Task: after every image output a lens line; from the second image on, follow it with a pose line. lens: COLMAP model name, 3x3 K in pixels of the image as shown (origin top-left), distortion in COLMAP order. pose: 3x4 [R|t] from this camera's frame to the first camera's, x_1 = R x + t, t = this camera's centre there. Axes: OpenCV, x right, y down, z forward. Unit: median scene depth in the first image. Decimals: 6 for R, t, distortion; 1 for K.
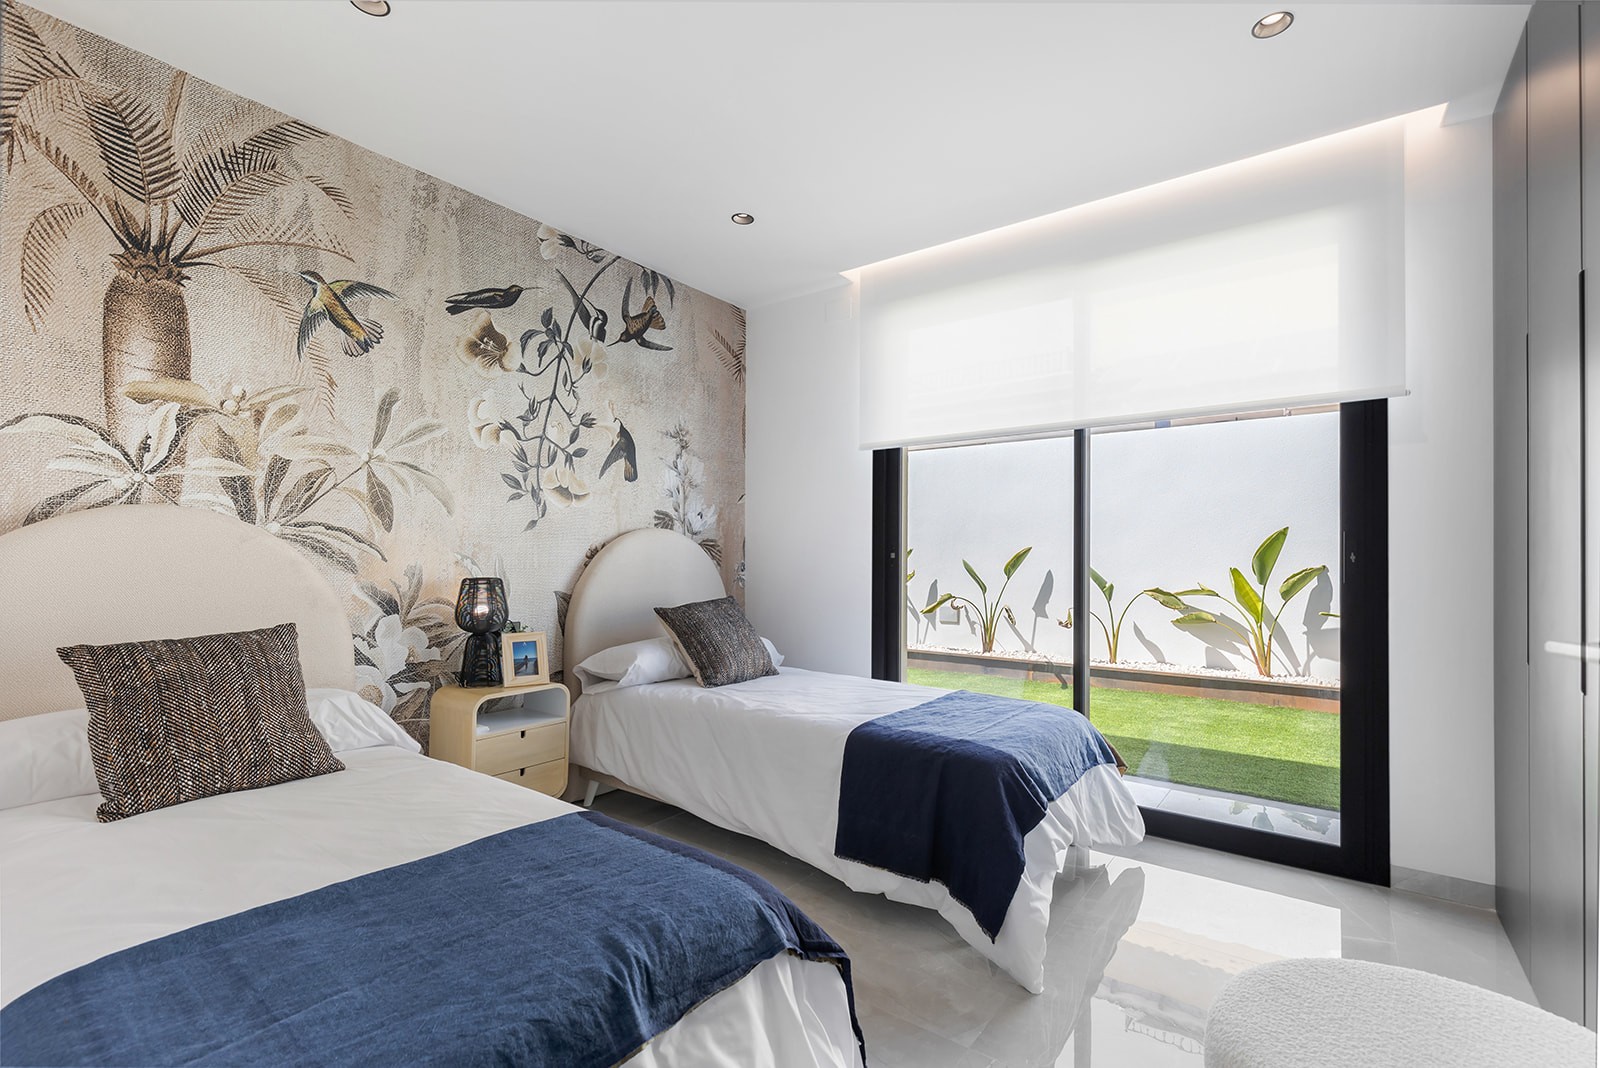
lens RADIAL K [[713.2, 0, 798.1], [0, 713.2, 566.2], [0, 0, 1]] dist [-0.000774, -0.000248]
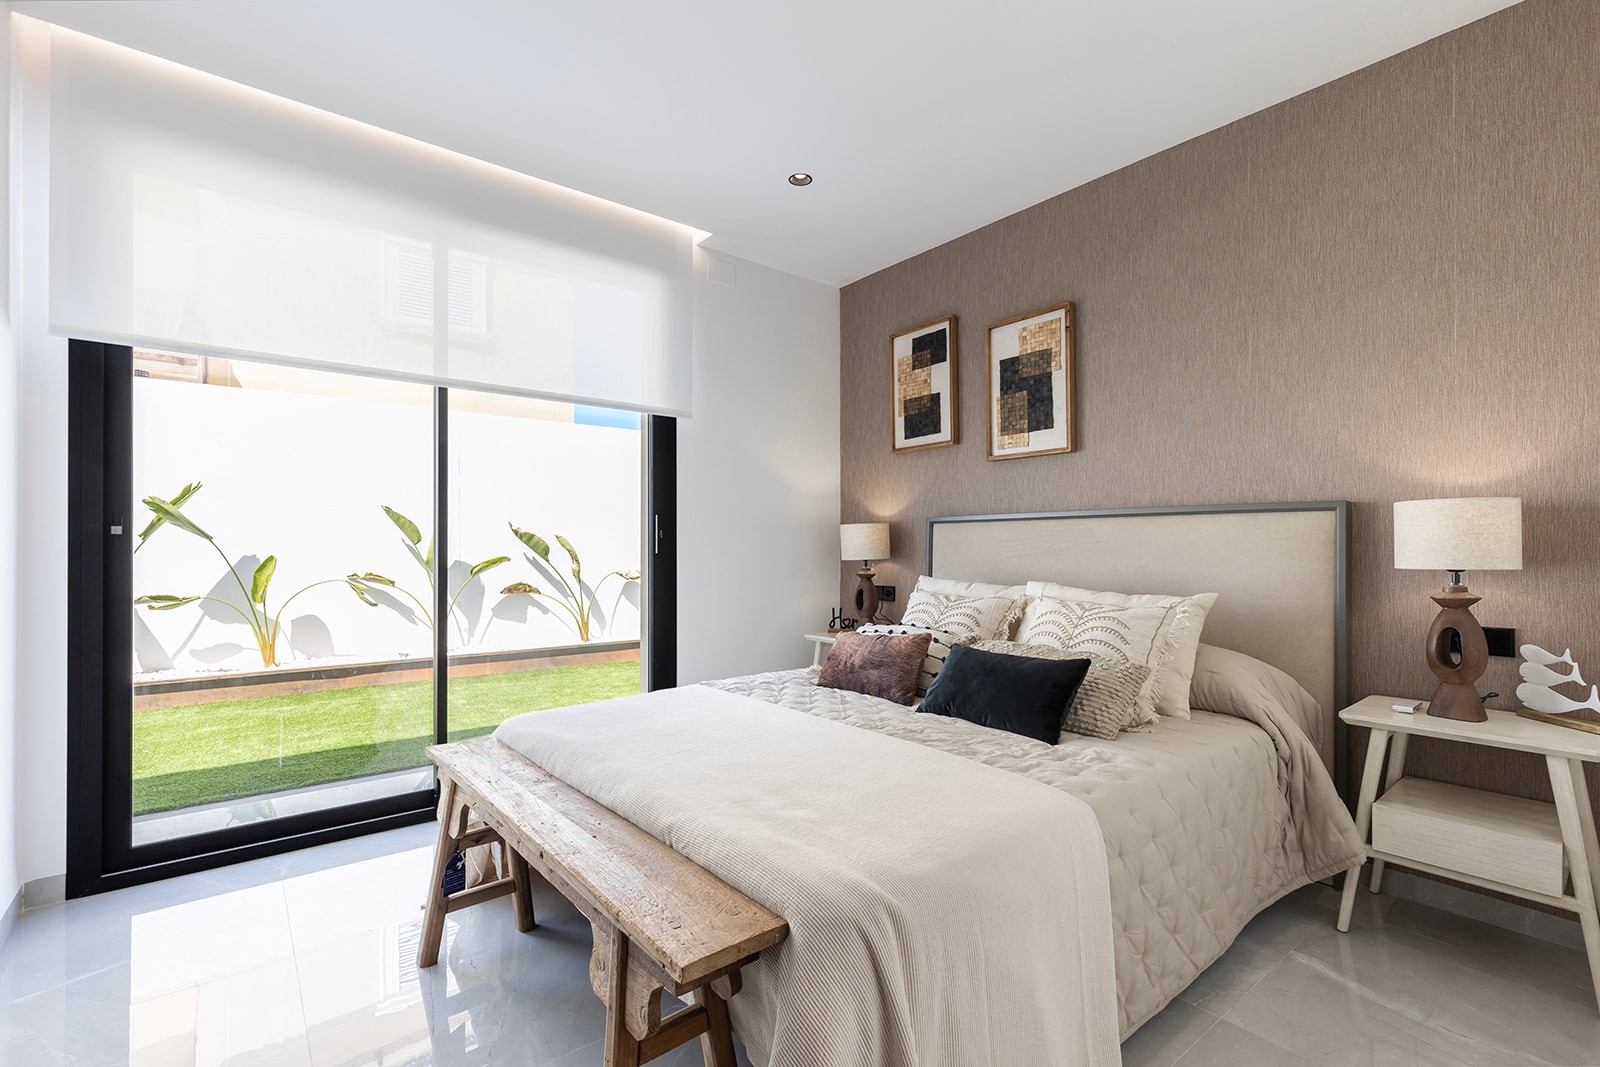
lens RADIAL K [[713.2, 0, 798.1], [0, 713.2, 565.7], [0, 0, 1]] dist [-0.000774, -0.000248]
pose [[0.247205, -0.029722, 0.968507, -0.344963], [0.011206, 0.999550, 0.027814, 0.005961], [-0.968898, 0.003977, 0.247427, 0.366777]]
